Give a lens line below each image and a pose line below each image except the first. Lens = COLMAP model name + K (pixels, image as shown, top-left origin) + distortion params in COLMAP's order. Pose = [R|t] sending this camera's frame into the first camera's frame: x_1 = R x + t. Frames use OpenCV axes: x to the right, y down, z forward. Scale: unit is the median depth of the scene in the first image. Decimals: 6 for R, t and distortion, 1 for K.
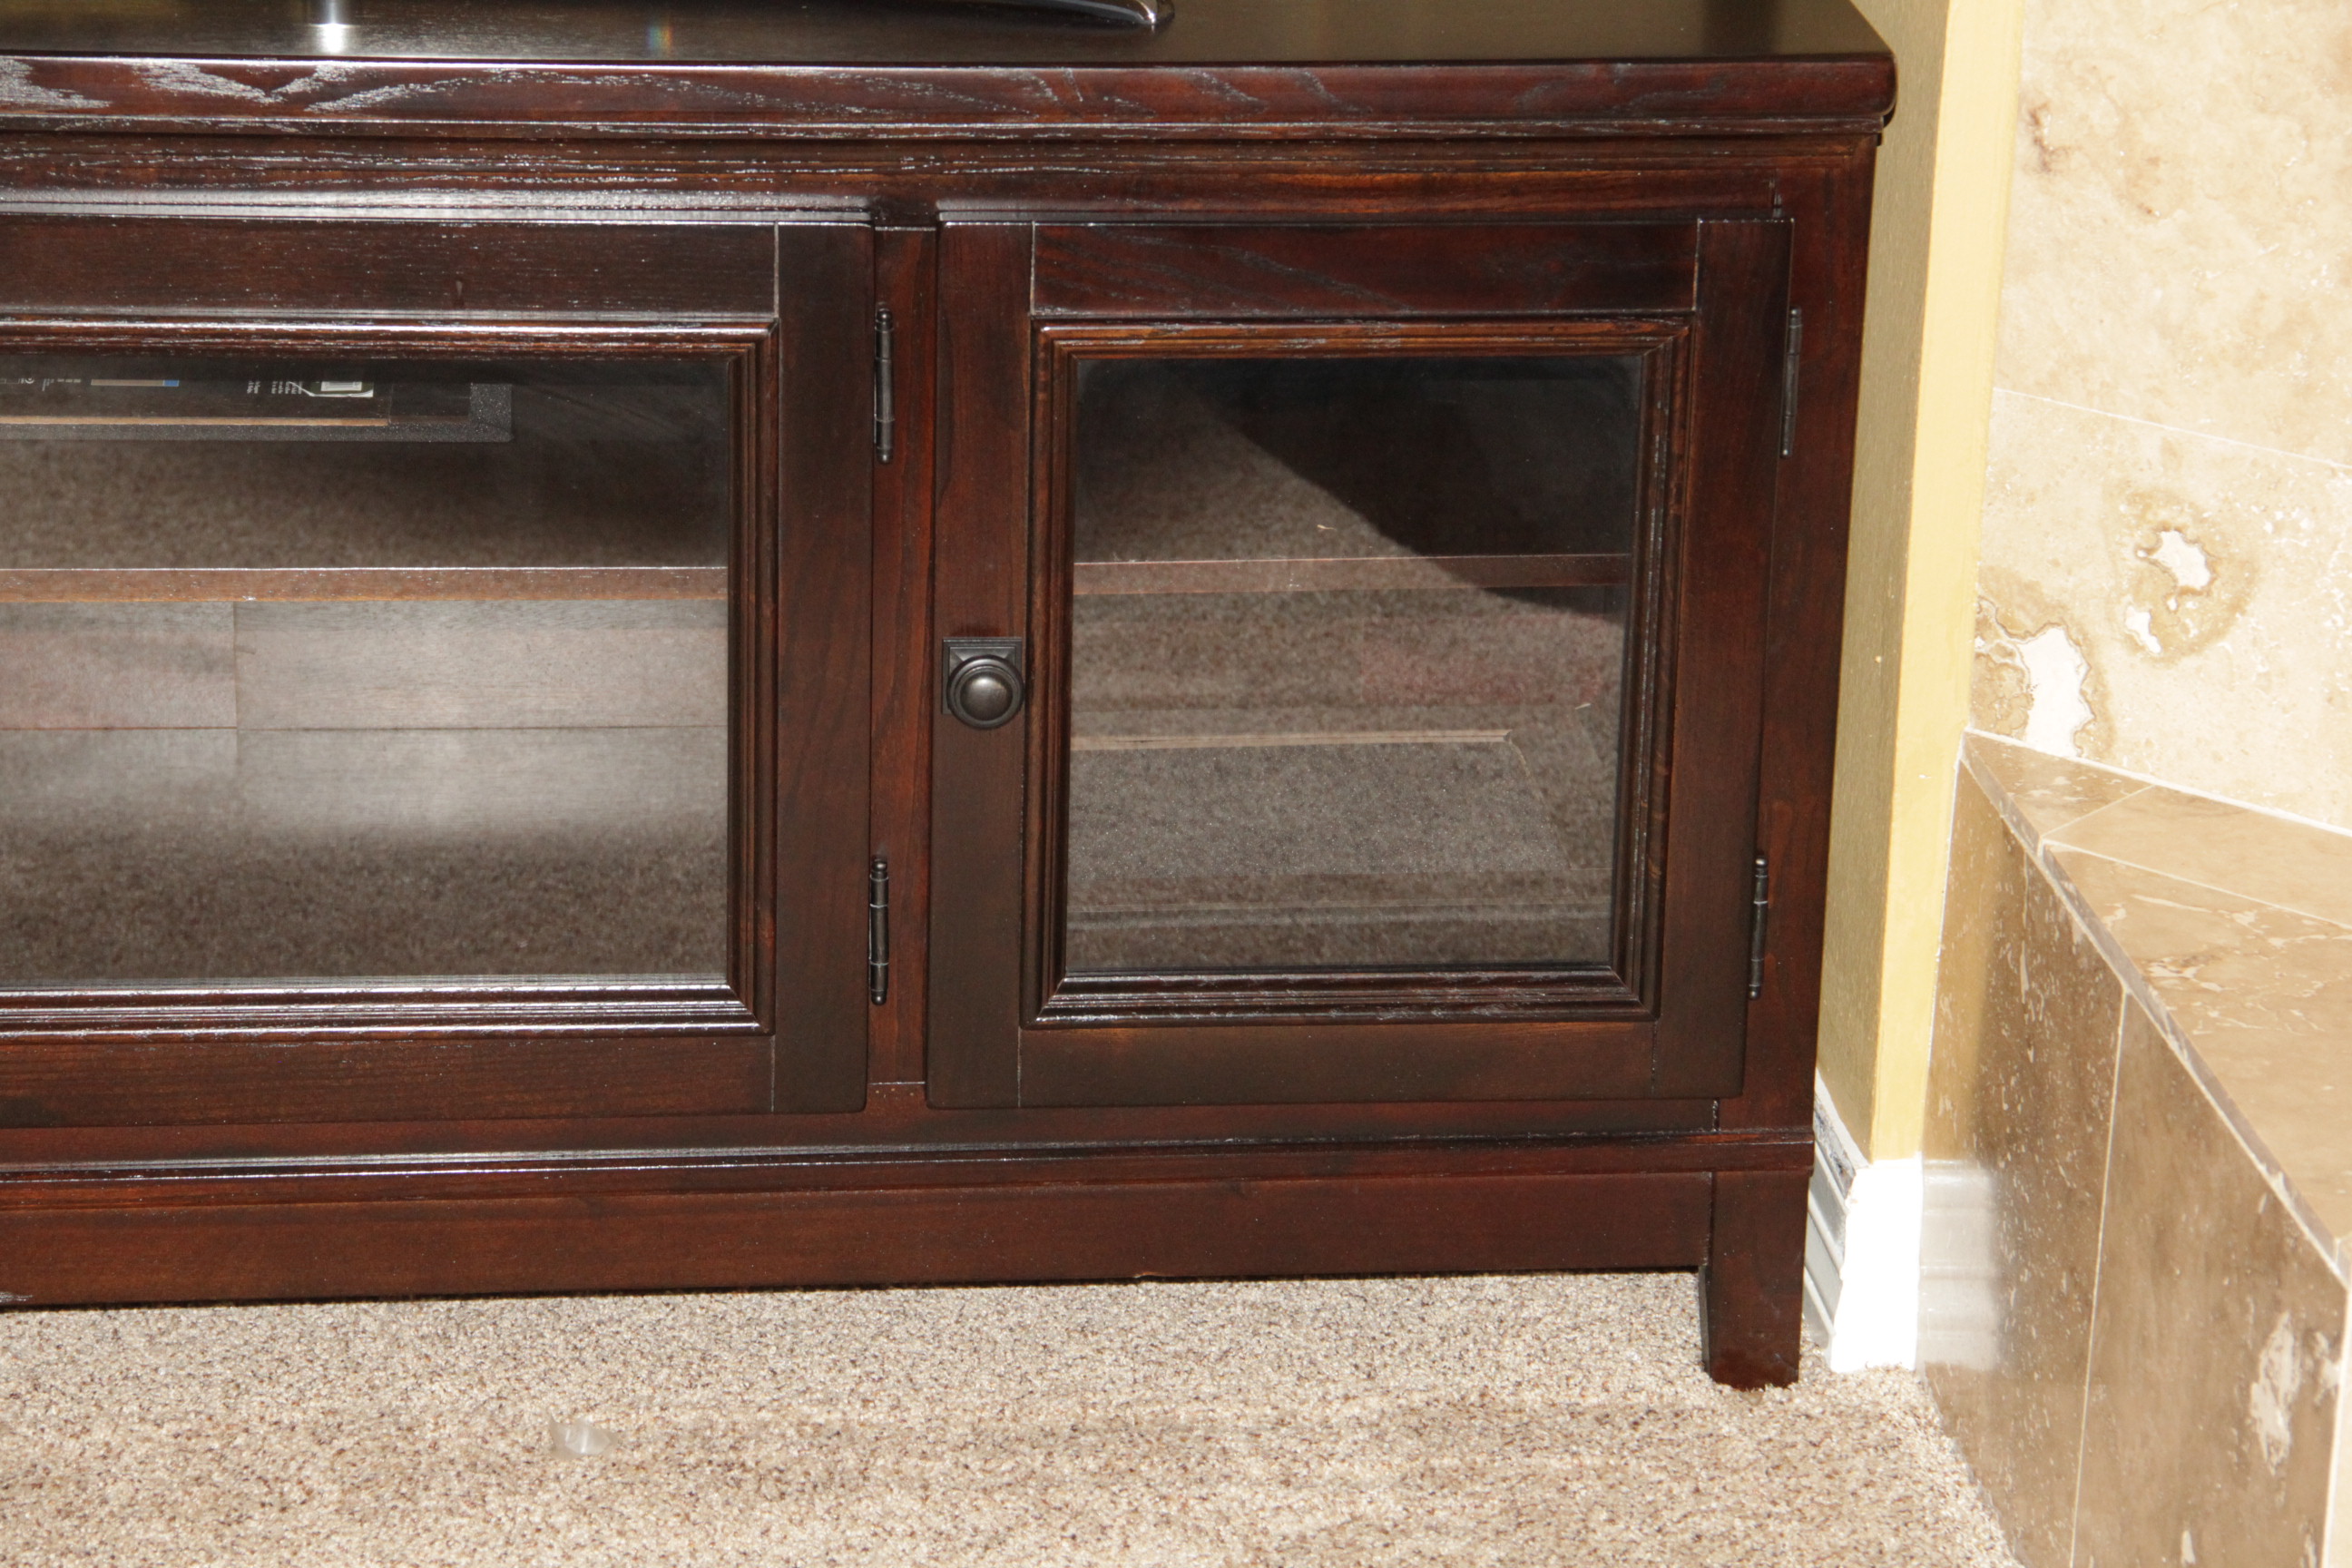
lens RADIAL K [[6932.0, 0, 1169.9], [0, 6932.0, 821.3], [0, 0, 1]] dist [0.579137, 0.452099]
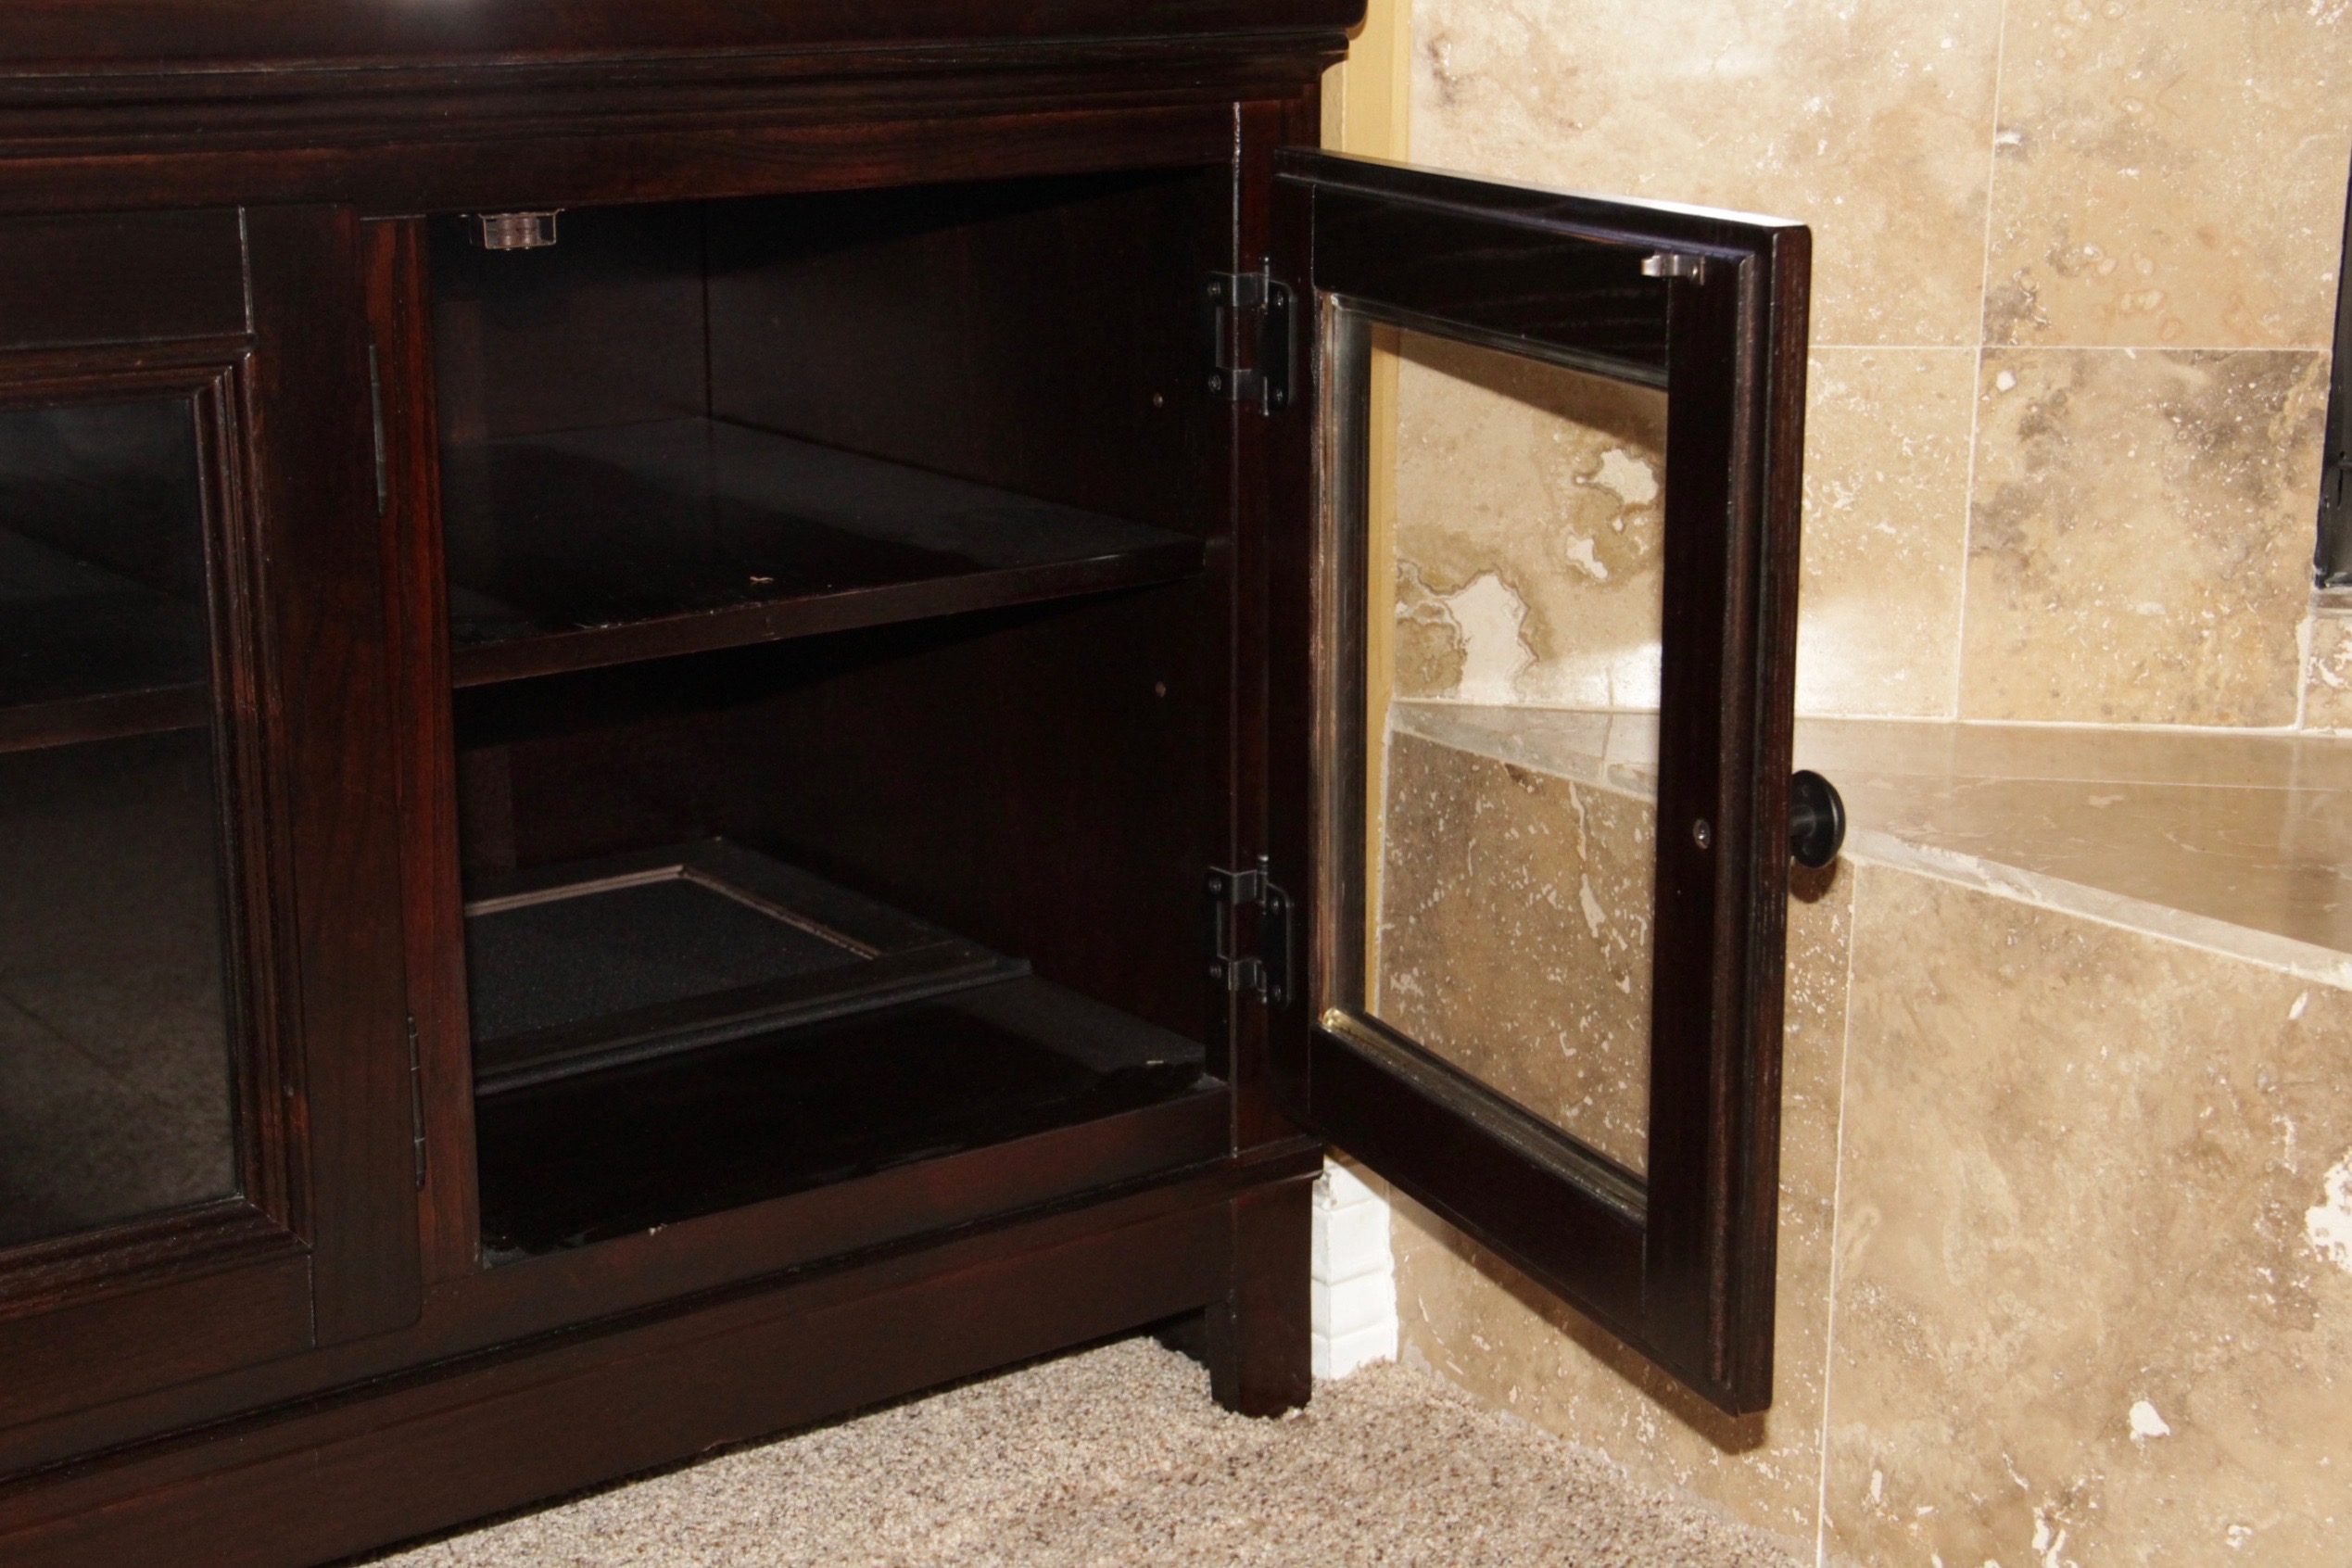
lens RADIAL K [[3731.7, 0, 1176.0], [0, 3731.7, 784.0], [0, 0, 1]] dist [0.006952, 0.964417]
pose [[0.861716, -0.148886, 0.485055, -0.175126], [0.198051, 0.978843, -0.051393, 0.020136], [-0.467141, 0.140352, 0.872972, 0.566817]]
